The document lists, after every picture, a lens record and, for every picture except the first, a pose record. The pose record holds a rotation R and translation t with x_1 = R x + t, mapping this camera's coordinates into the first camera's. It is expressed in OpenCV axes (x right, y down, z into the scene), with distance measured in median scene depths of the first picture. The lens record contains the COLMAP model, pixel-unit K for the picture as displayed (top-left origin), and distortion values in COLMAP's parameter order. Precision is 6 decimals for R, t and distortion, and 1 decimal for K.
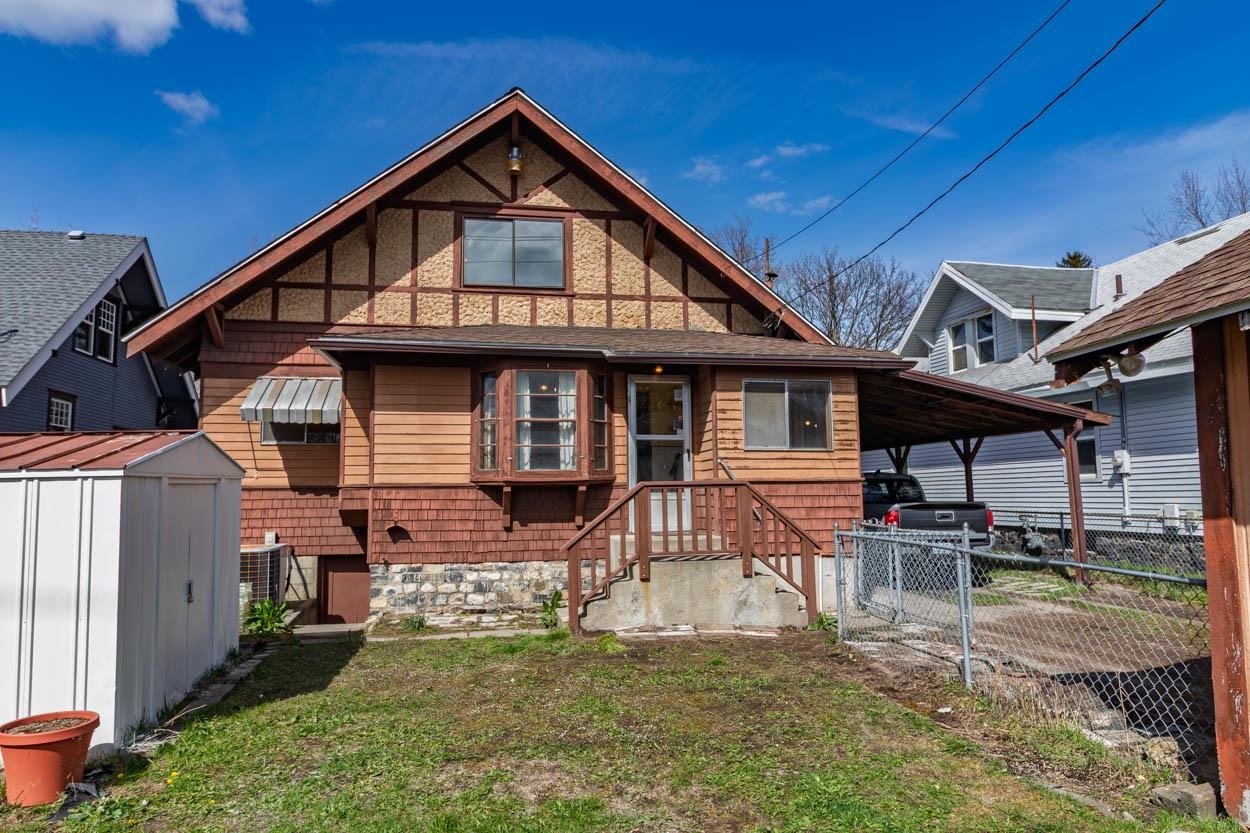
lens RADIAL K [[811.8, 0, 616.5], [0, 811.8, 409.9], [0, 0, 1]] dist [-0.005633, -0.000208]
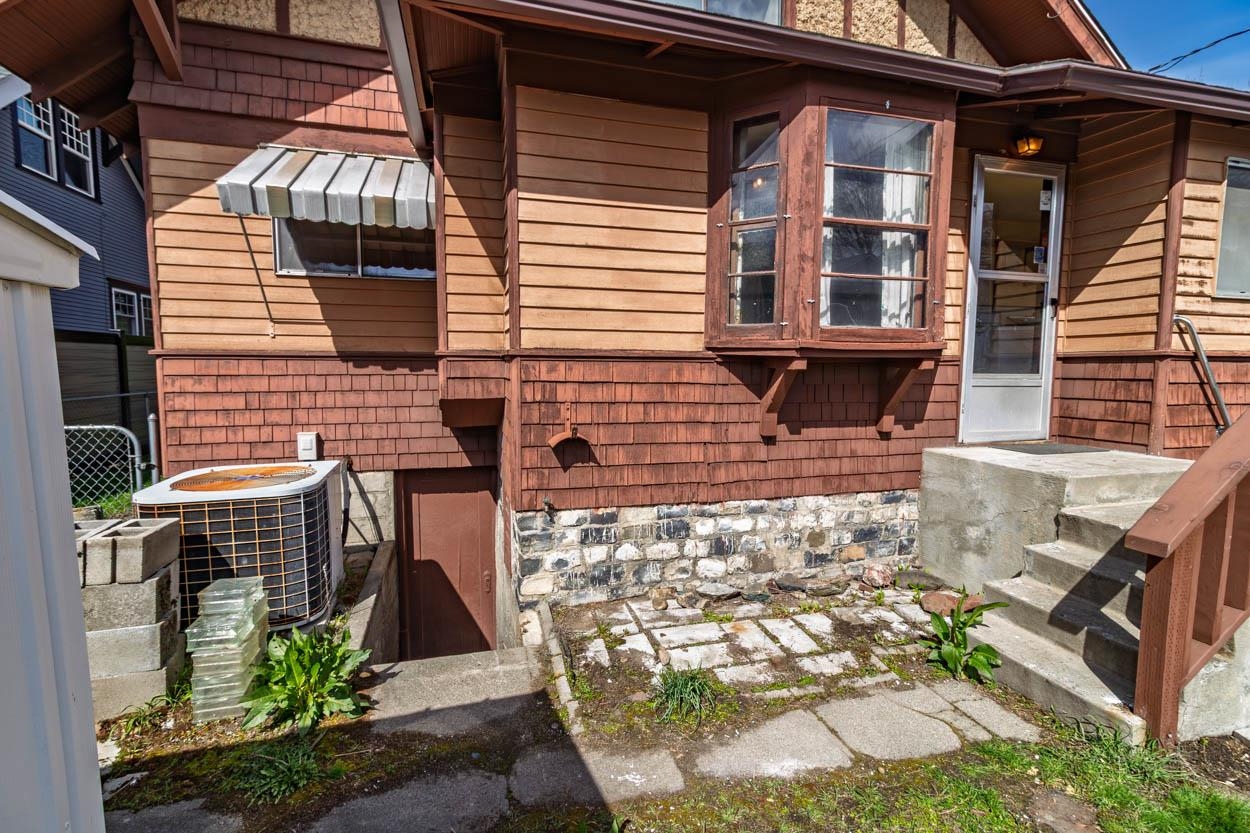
lens RADIAL K [[590.5, 0, 625.0], [0, 590.5, 416.5], [0, 0, 1]] dist [0.002742, 0.000643]
pose [[0.996764, 0.008207, 0.079960, -0.247579], [-0.023181, 0.981857, 0.188198, 0.058938], [-0.076965, -0.189443, 0.978871, 0.603570]]
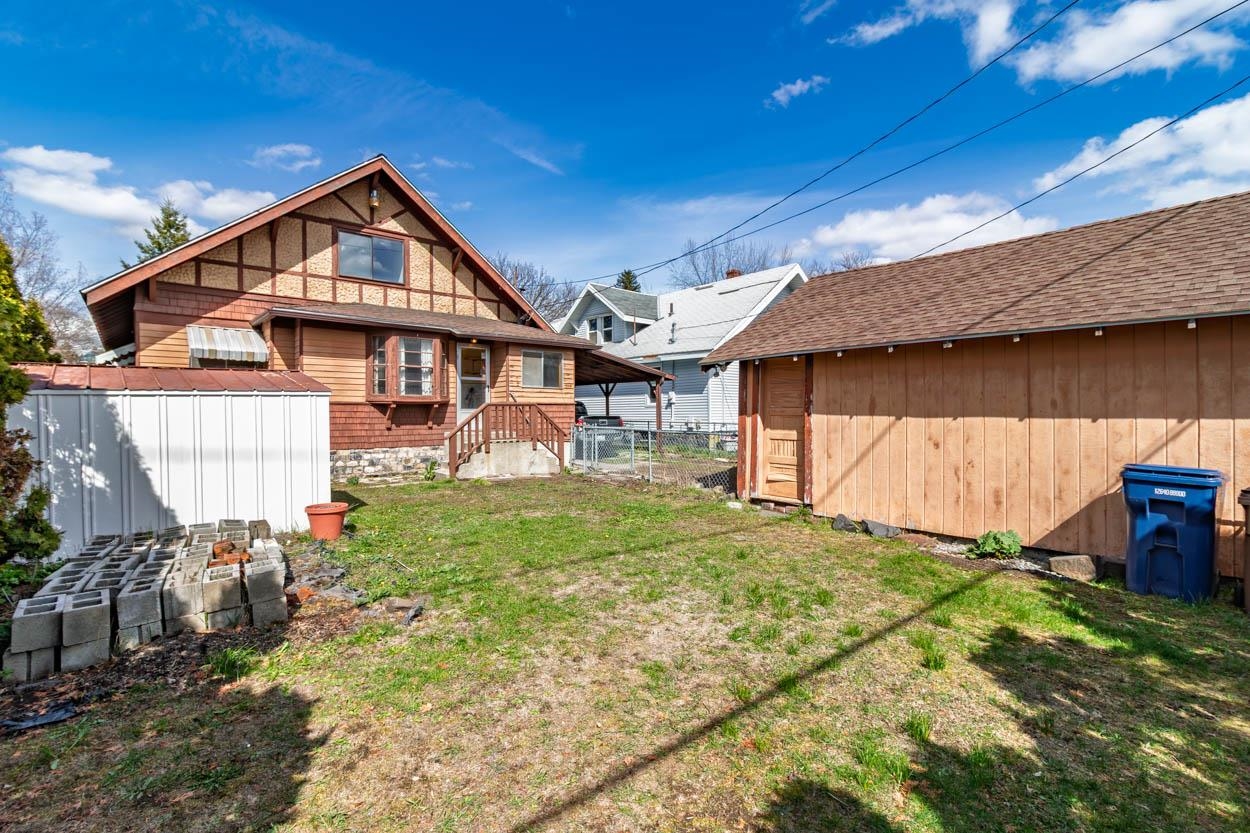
lens RADIAL K [[562.9, 0, 620.4], [0, 562.9, 414.2], [0, 0, 1]] dist [0.000812, 0.000148]
pose [[0.866666, 0.006072, 0.498852, -0.290678], [-0.058007, 0.994370, 0.088673, -0.017696], [-0.495505, -0.105786, 0.862139, -0.257494]]
